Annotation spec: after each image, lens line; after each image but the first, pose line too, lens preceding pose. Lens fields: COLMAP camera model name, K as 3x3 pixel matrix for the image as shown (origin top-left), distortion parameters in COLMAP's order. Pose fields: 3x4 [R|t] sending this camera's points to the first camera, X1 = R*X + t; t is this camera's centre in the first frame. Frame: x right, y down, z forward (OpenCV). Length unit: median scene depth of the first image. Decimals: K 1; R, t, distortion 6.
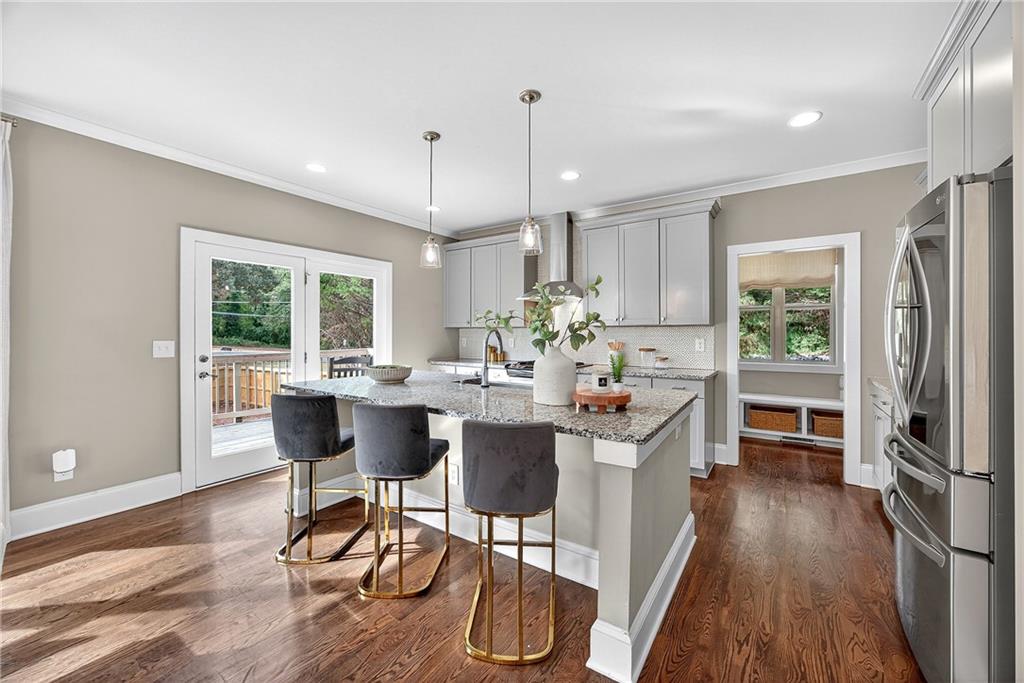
lens RADIAL K [[395.0, 0, 517.8], [0, 395.0, 334.3], [0, 0, 1]] dist [-0.001085, -0.000036]
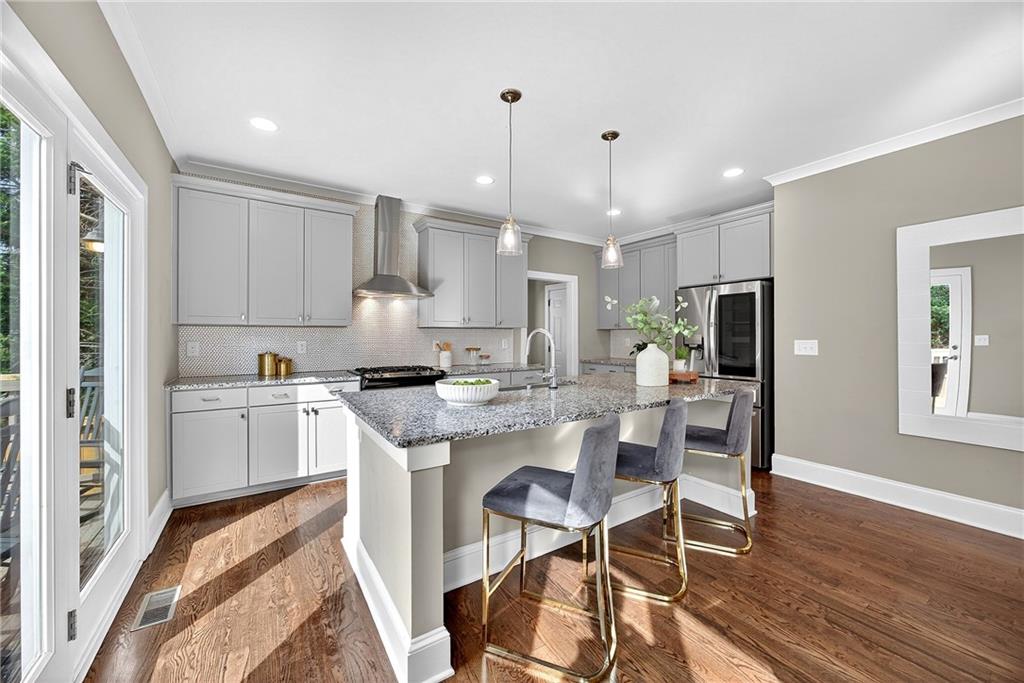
lens RADIAL K [[395.0, 0, 517.8], [0, 395.0, 334.3], [0, 0, 1]] dist [-0.001085, -0.000036]
pose [[0.384219, 0.000513, 0.923242, -0.880143], [0.002290, 0.999996, -0.001509, -0.001830], [-0.923239, 0.002694, 0.384217, 0.597578]]
